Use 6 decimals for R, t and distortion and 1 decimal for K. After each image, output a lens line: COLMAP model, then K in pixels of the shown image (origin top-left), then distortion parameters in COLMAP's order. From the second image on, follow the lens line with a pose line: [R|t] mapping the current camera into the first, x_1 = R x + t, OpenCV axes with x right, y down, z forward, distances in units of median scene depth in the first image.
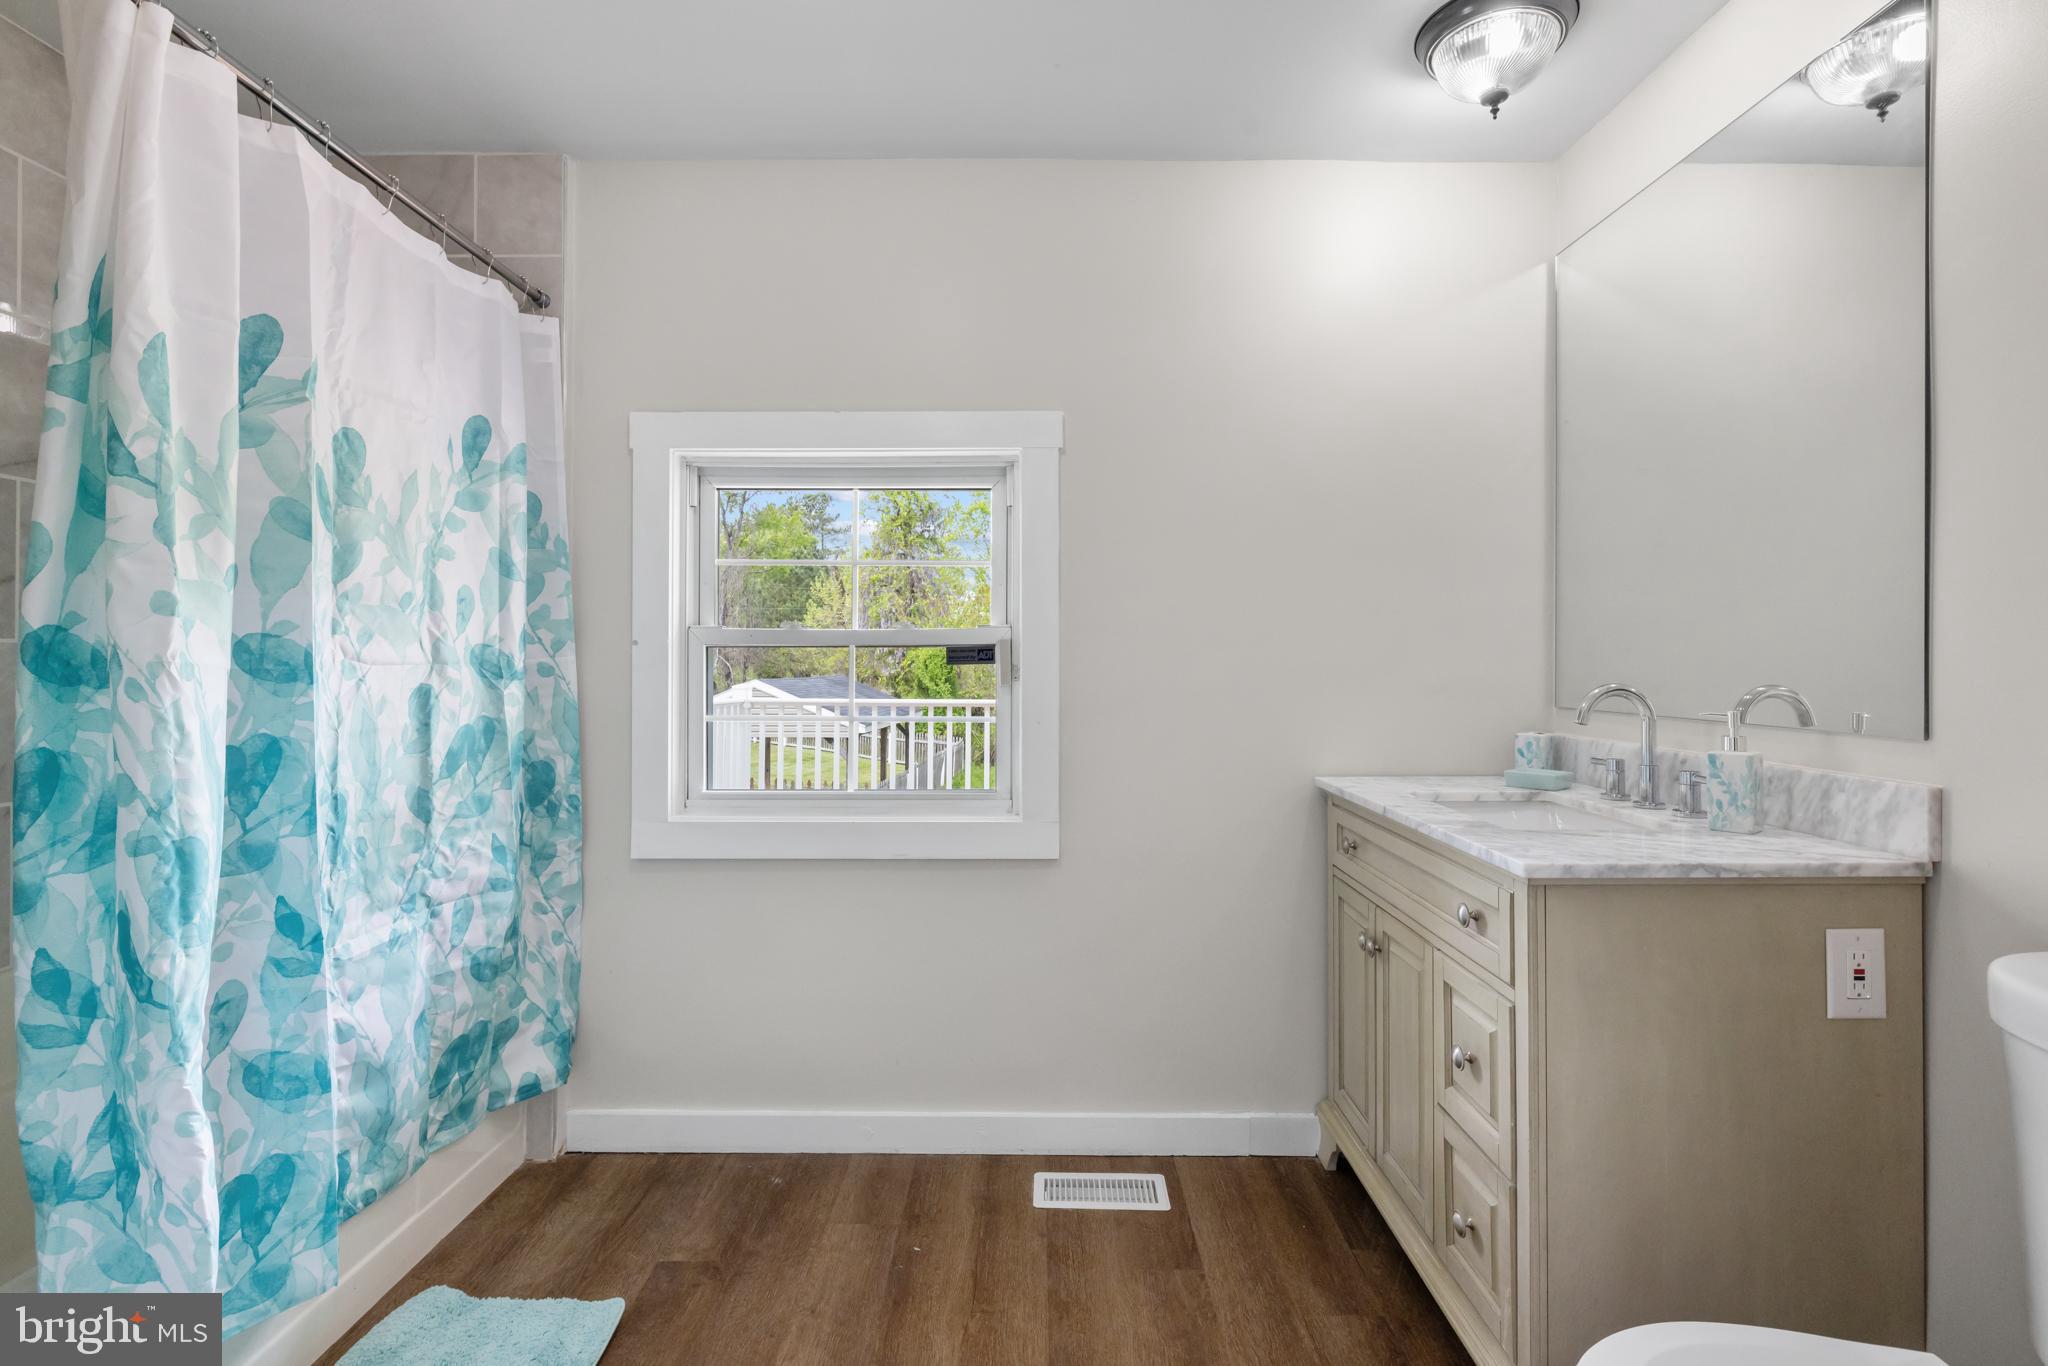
lens RADIAL K [[952.6, 0, 1022.2], [0, 952.6, 664.2], [0, 0, 1]] dist [-0.017473, 0.000045]
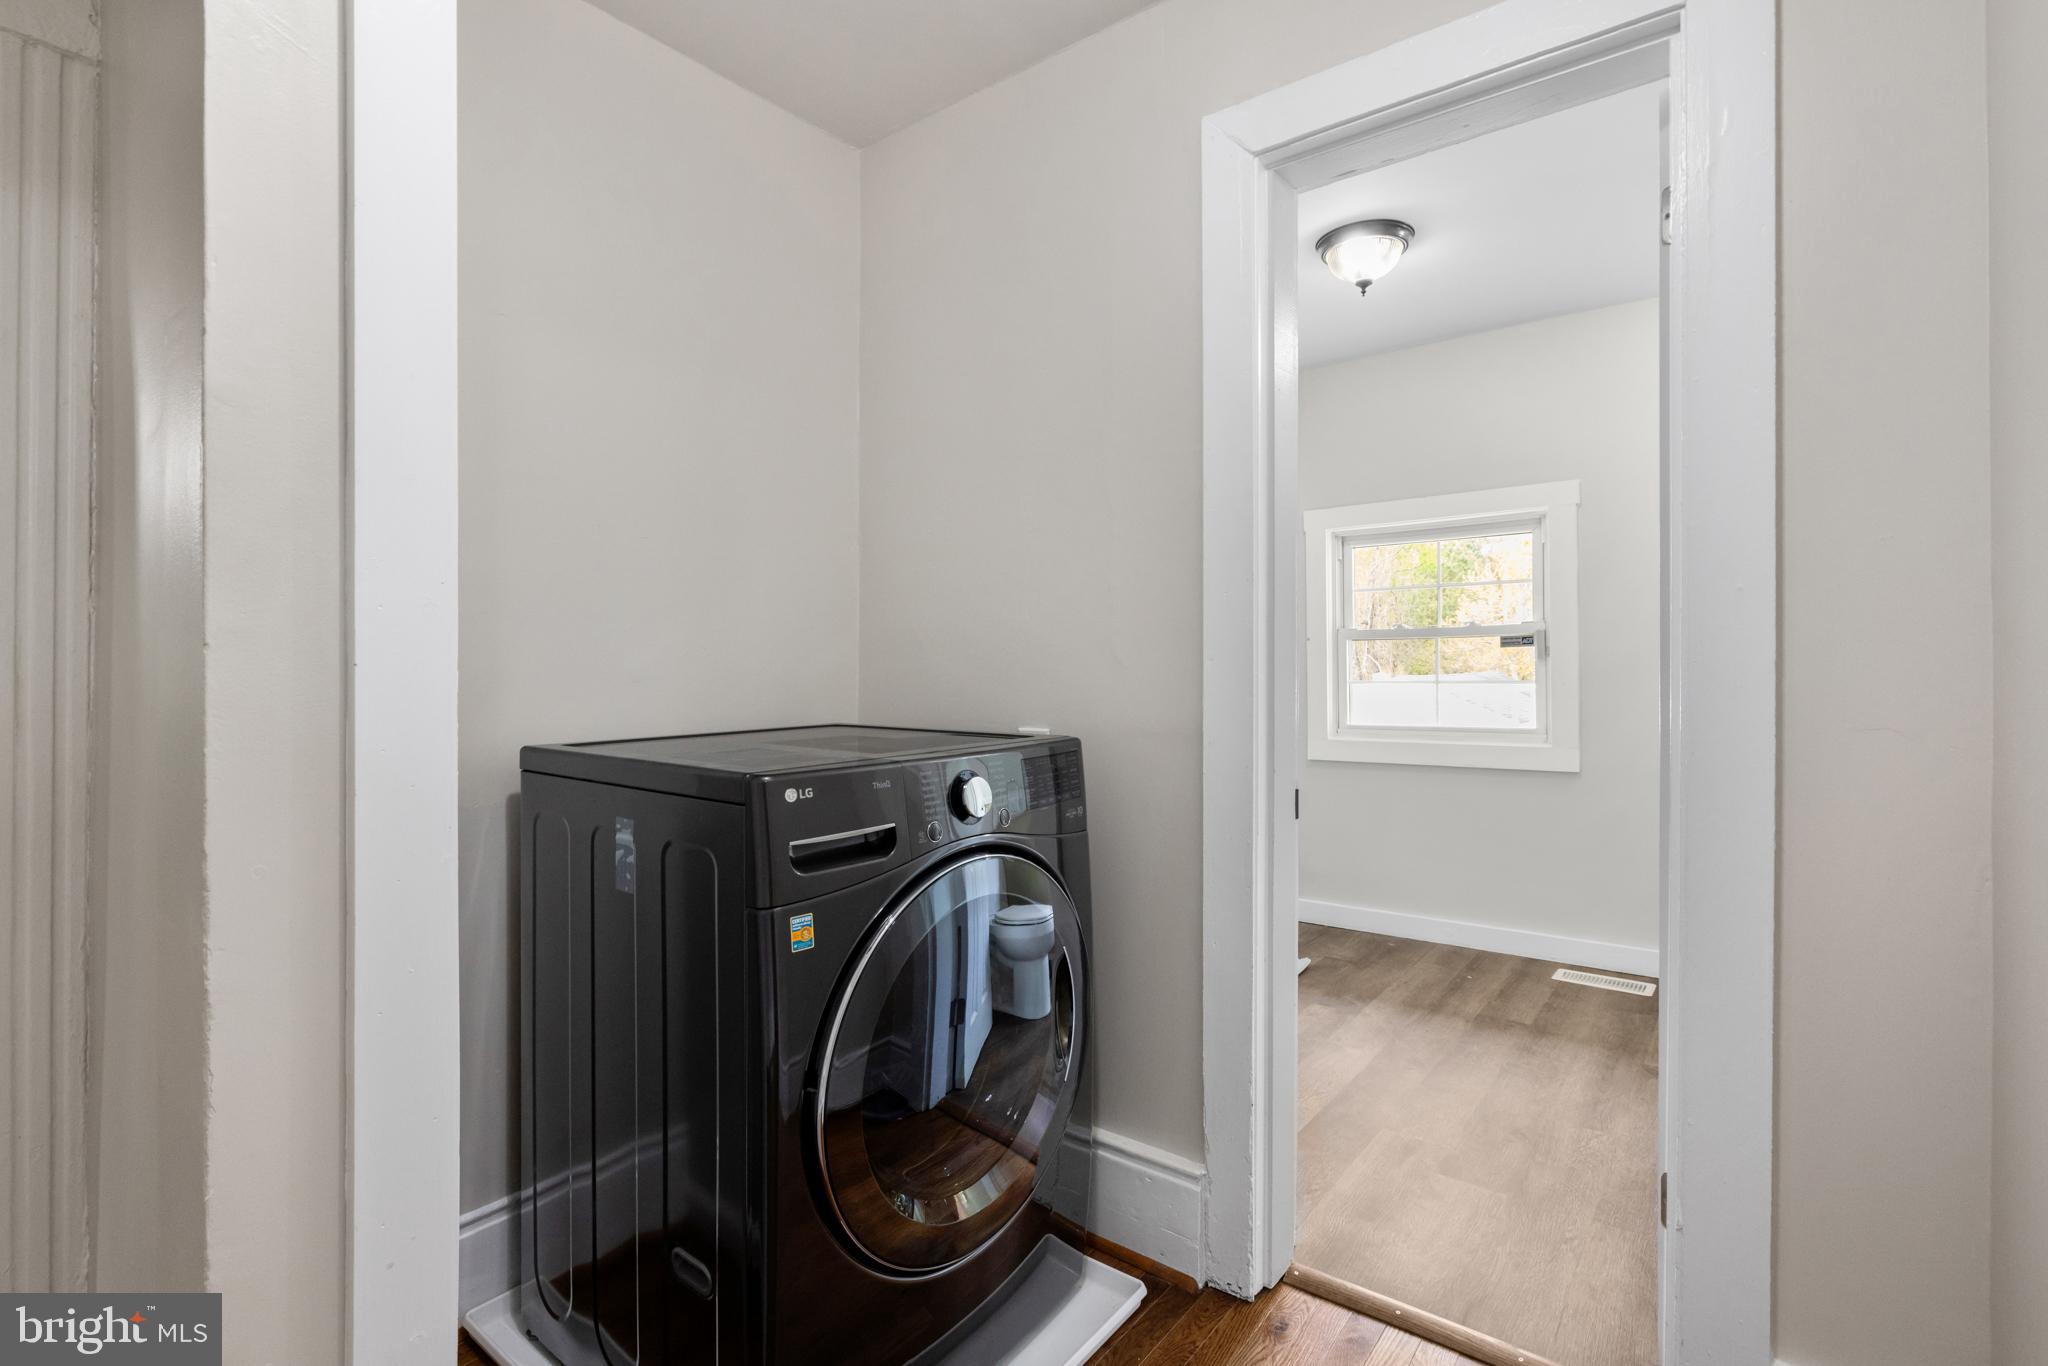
lens RADIAL K [[952.6, 0, 1022.2], [0, 952.6, 664.2], [0, 0, 1]] dist [-0.017473, 0.000045]
pose [[0.791156, -0.012847, -0.611479, 0.268479], [0.012784, 0.999908, -0.004467, 0.026574], [0.611481, -0.004283, 0.791248, -0.769339]]
